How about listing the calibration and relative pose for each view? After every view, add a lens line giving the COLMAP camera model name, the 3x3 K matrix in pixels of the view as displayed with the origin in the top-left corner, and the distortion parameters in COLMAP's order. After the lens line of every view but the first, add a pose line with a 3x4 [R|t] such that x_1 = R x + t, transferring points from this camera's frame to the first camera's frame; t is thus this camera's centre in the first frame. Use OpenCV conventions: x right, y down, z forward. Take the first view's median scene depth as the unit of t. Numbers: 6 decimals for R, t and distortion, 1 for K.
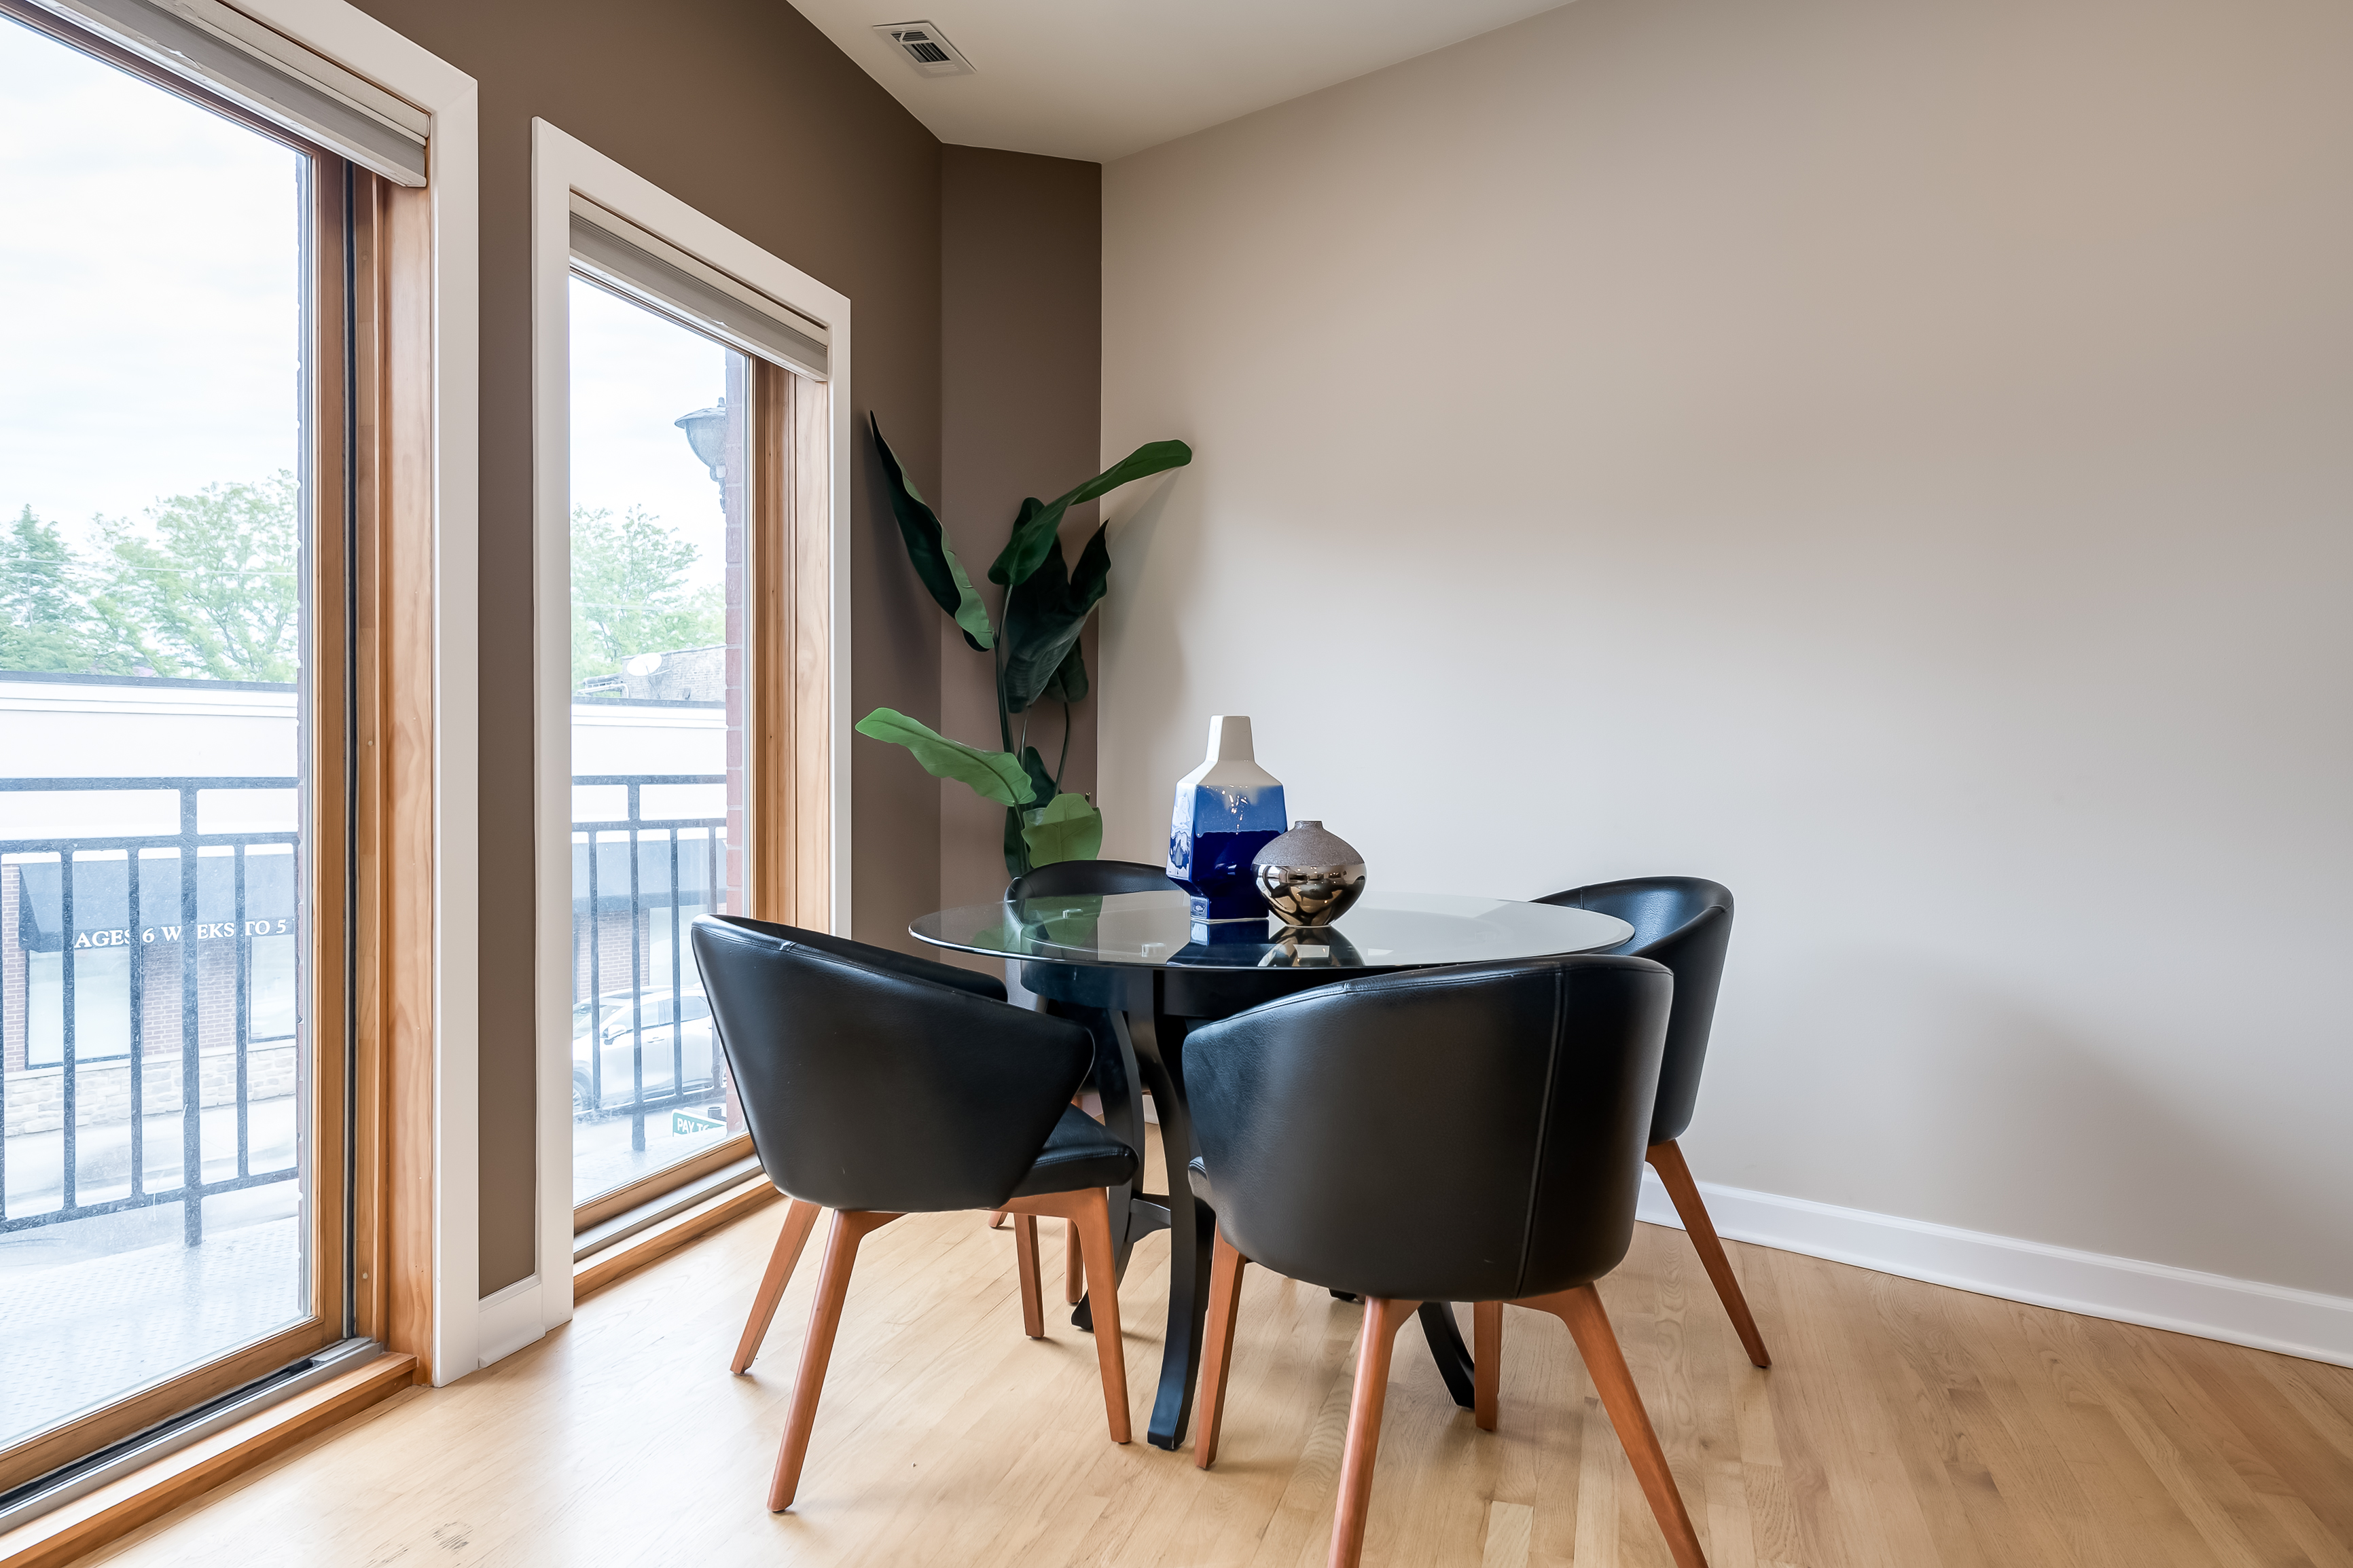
lens RADIAL K [[1601.2, 0, 1173.0], [0, 1601.2, 774.1], [0, 0, 1]] dist [-0.004062, 0.001168]
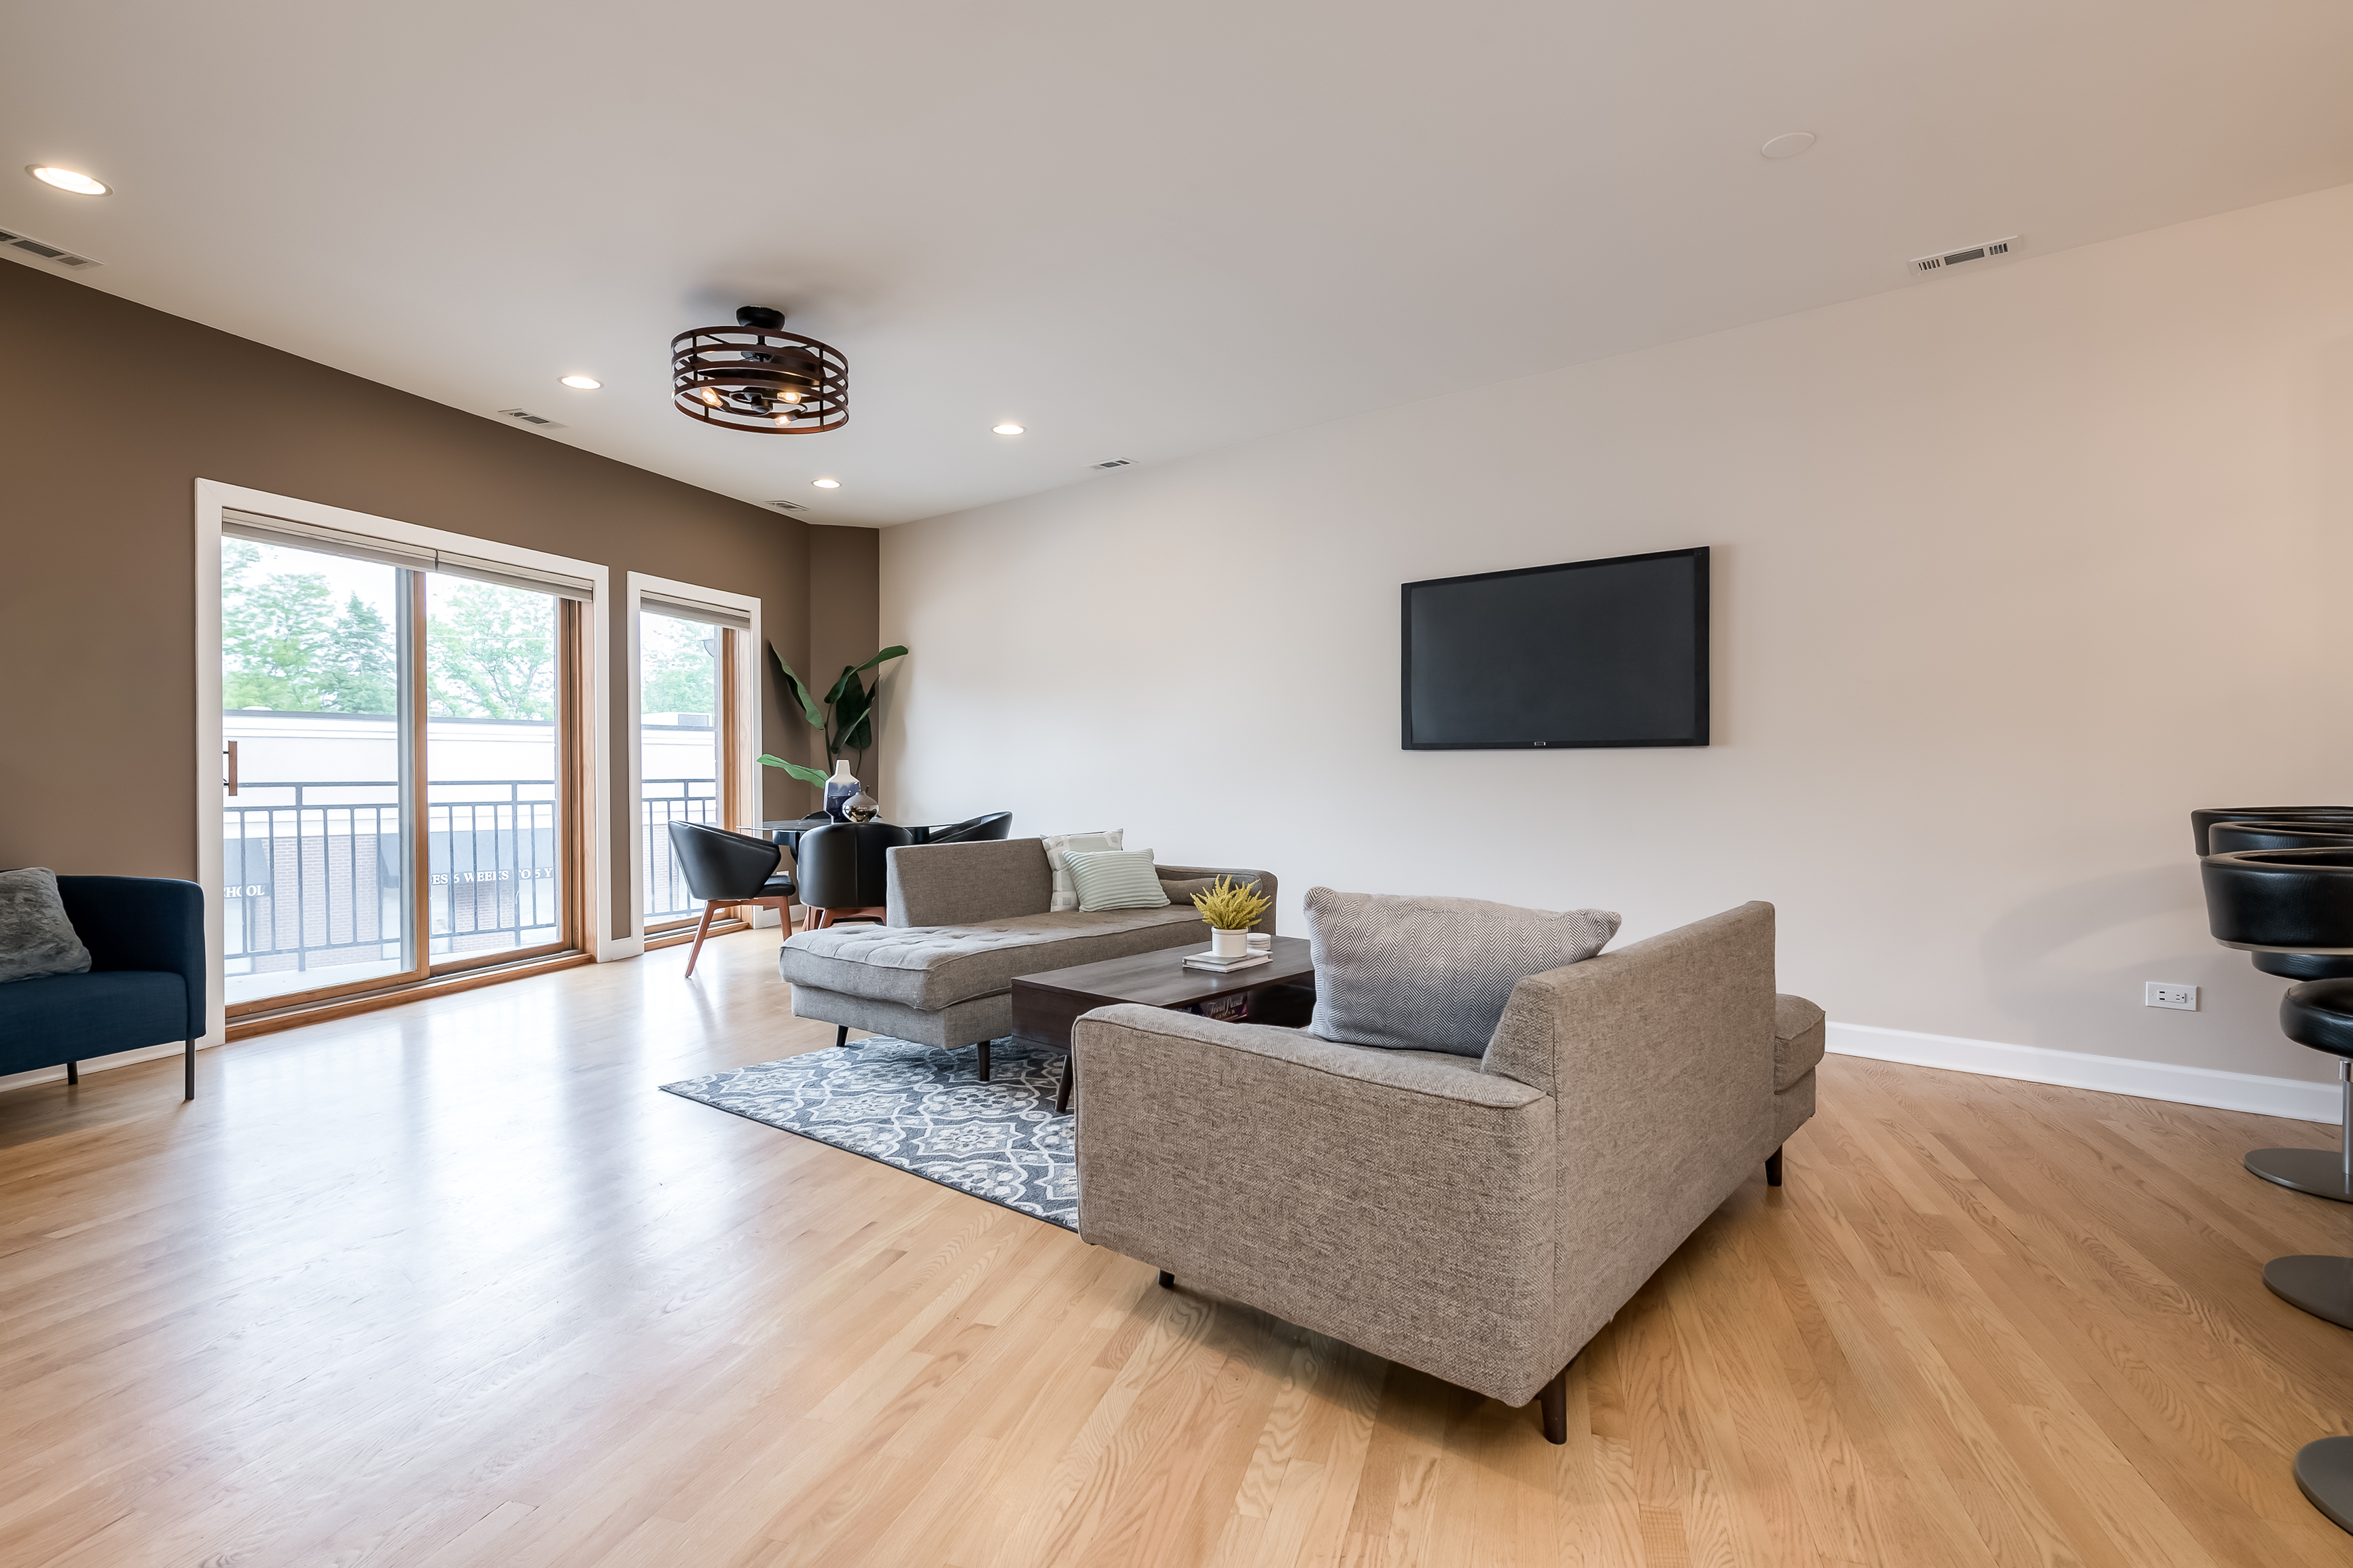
lens RADIAL K [[1154.9, 0, 1175.5], [0, 1154.9, 789.9], [0, 0, 1]] dist [0.001722, -0.000040]
pose [[0.999997, -0.002264, -0.001055, 0.477602], [0.002277, 0.999918, 0.012574, -0.003525], [0.001027, -0.012576, 0.999920, -0.897262]]
